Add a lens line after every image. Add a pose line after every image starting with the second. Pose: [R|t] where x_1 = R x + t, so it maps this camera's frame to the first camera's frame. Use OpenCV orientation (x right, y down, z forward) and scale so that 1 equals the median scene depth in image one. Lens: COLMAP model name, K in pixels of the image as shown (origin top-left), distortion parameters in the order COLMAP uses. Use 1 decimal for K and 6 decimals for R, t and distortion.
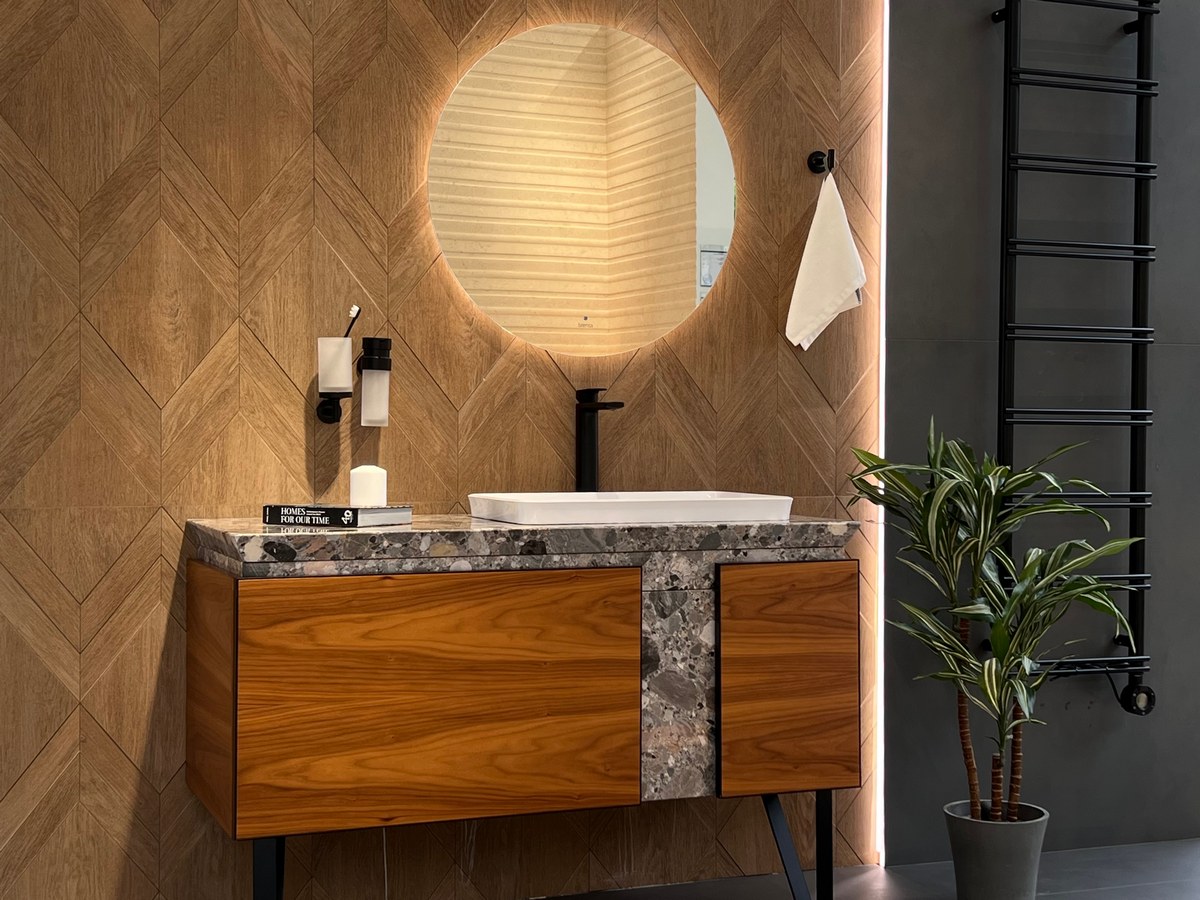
lens RADIAL K [[1715.8, 0, 599.9], [0, 1715.8, 454.0], [0, 0, 1]] dist [0.231935, 0.000000]
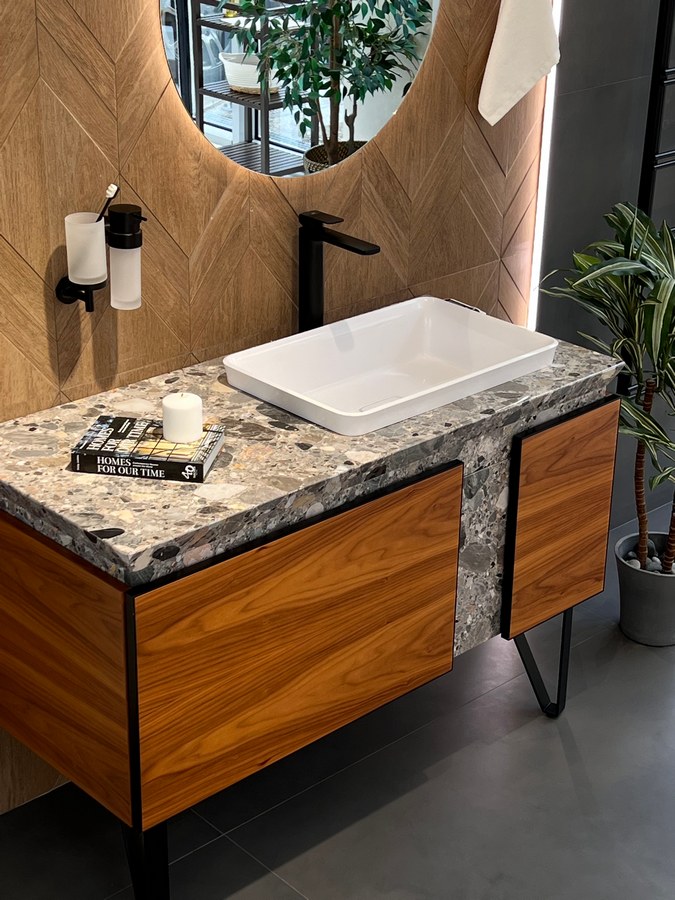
lens RADIAL K [[1598.2, 0, 337.6], [0, 1598.2, 447.7], [0, 0, 1]] dist [0.218440, 0.000000]
pose [[0.934423, -0.136789, 0.328850, -0.331944], [-0.002128, 0.921147, 0.389208, -0.288886], [-0.356159, -0.364384, 0.860450, 0.238398]]
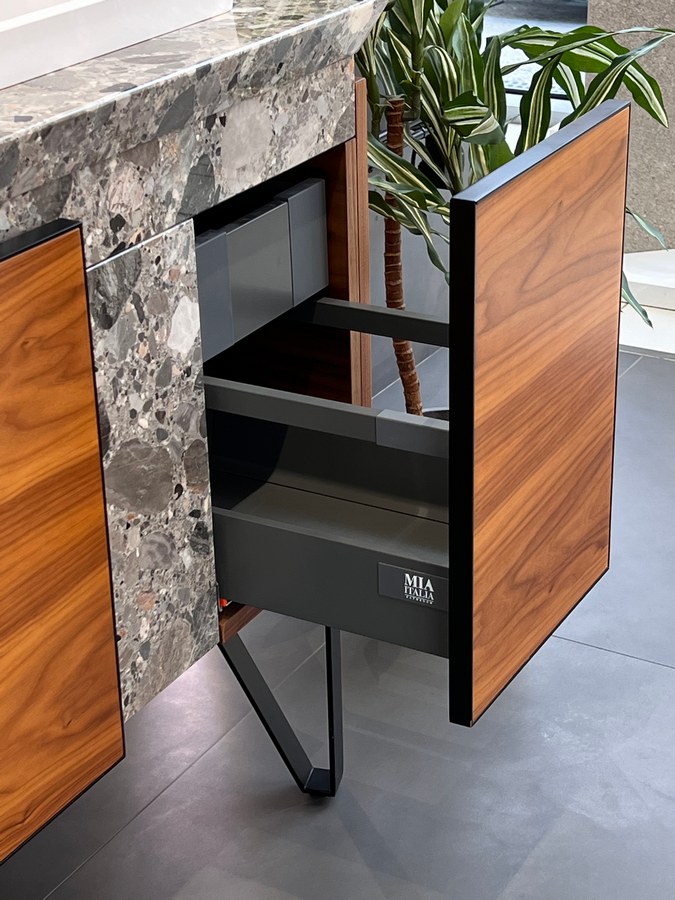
lens RADIAL K [[1810.5, 0, 338.2], [0, 1810.5, 457.2], [0, 0, 1]] dist [0.182606, 0.000000]
pose [[0.784059, -0.283018, 0.552406, -0.159991], [0.047208, 0.914606, 0.401581, -0.042982], [-0.618888, -0.288785, 0.730466, 0.644691]]
